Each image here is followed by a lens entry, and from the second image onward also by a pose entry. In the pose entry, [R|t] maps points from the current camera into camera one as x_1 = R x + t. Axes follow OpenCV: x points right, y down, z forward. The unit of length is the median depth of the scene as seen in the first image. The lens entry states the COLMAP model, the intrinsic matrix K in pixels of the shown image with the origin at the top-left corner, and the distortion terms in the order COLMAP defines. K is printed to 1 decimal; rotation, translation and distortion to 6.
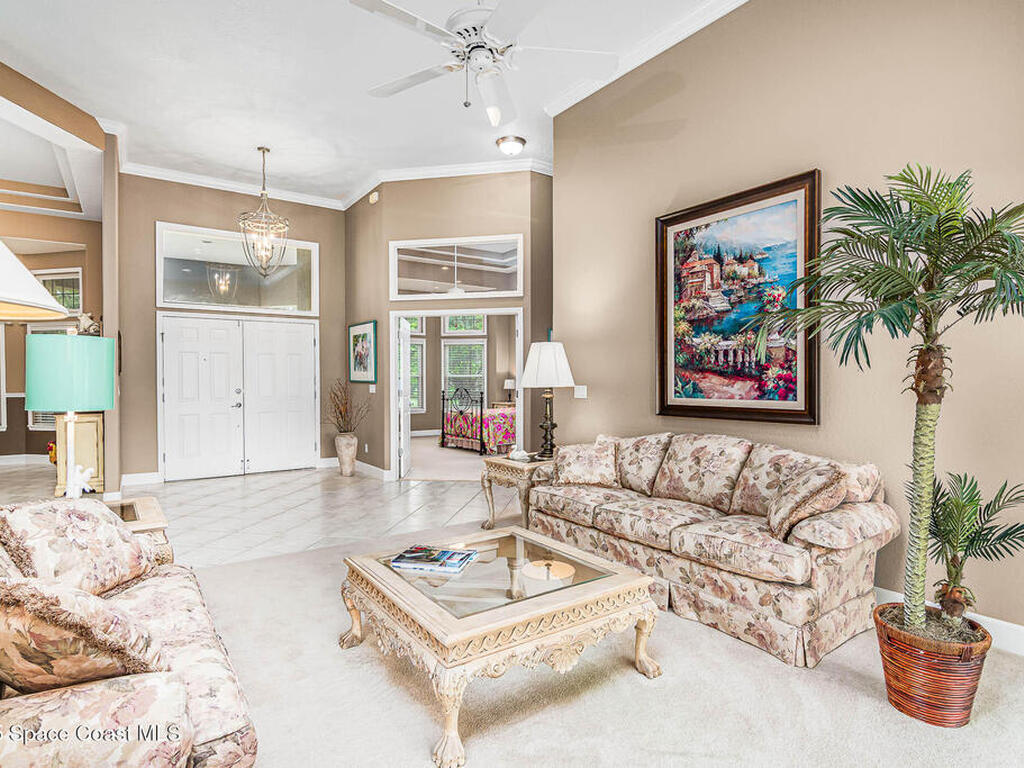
lens RADIAL K [[548.0, 0, 497.7], [0, 548.0, 388.4], [0, 0, 1]] dist [-0.000295, -0.001797]
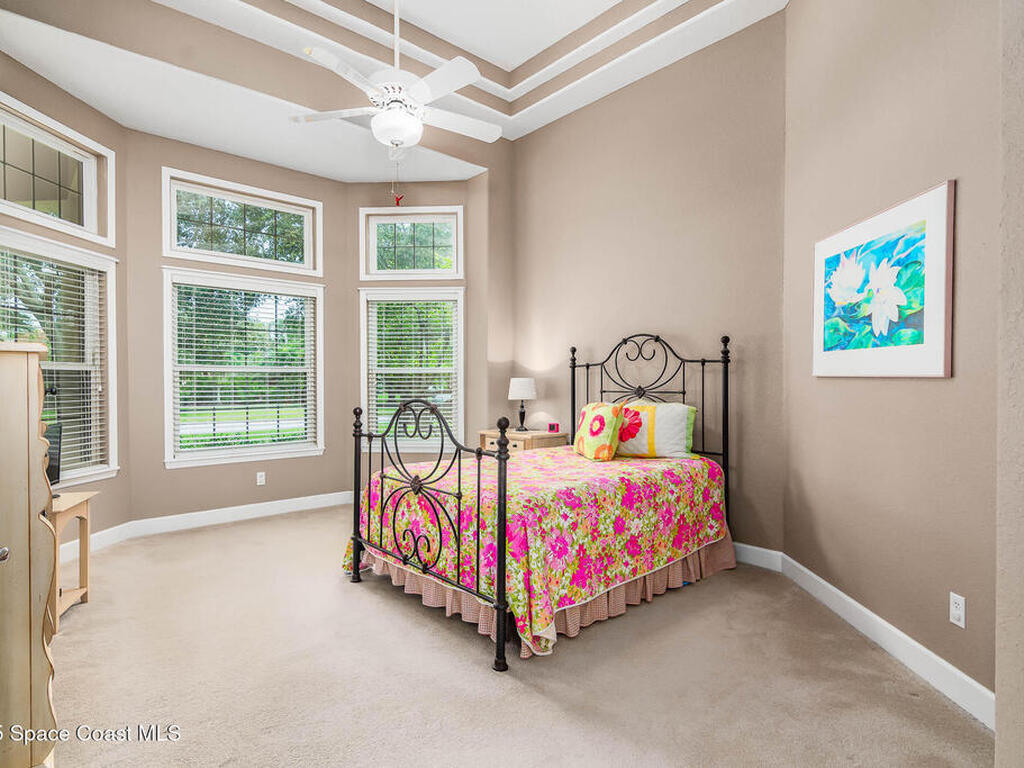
lens RADIAL K [[548.0, 0, 497.7], [0, 548.0, 388.4], [0, 0, 1]] dist [-0.000295, -0.001797]
pose [[0.992572, 0.001407, 0.121651, -0.063045], [-0.000359, 0.999963, -0.008636, -0.005254], [-0.121659, 0.008529, 0.992535, 0.745541]]
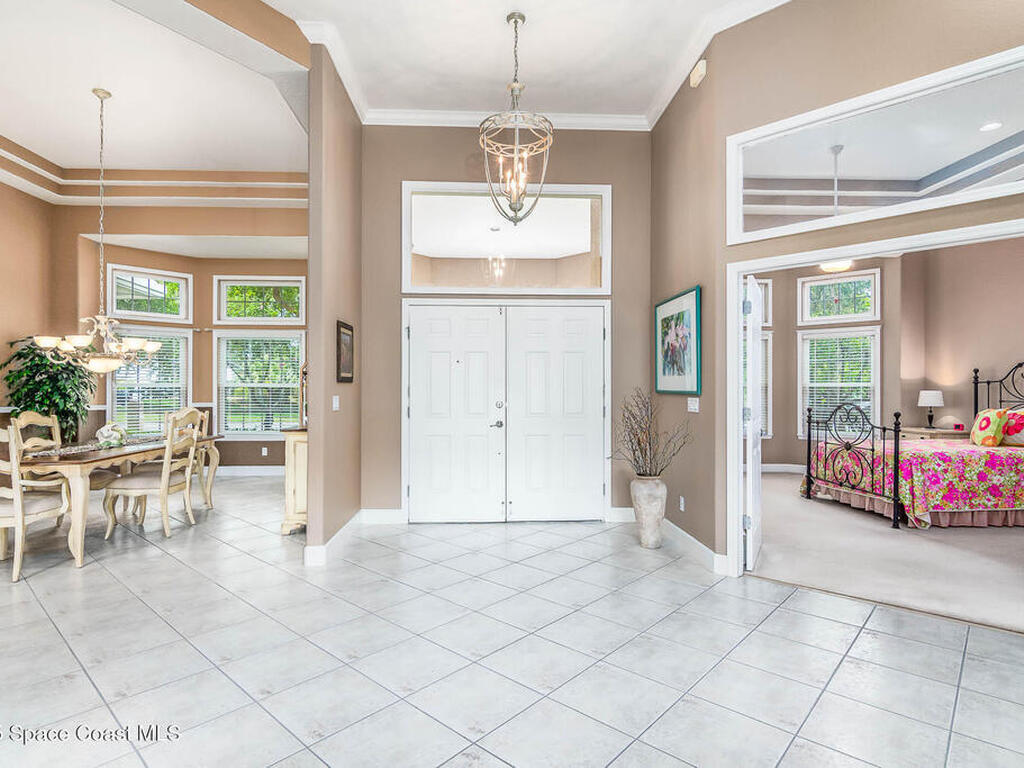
lens RADIAL K [[548.0, 0, 497.7], [0, 548.0, 388.4], [0, 0, 1]] dist [-0.000295, -0.001797]
pose [[0.846020, 0.002177, -0.533147, -0.075631], [-0.012768, 0.999788, -0.016179, -0.003649], [0.532999, 0.020495, 0.845868, 0.318527]]
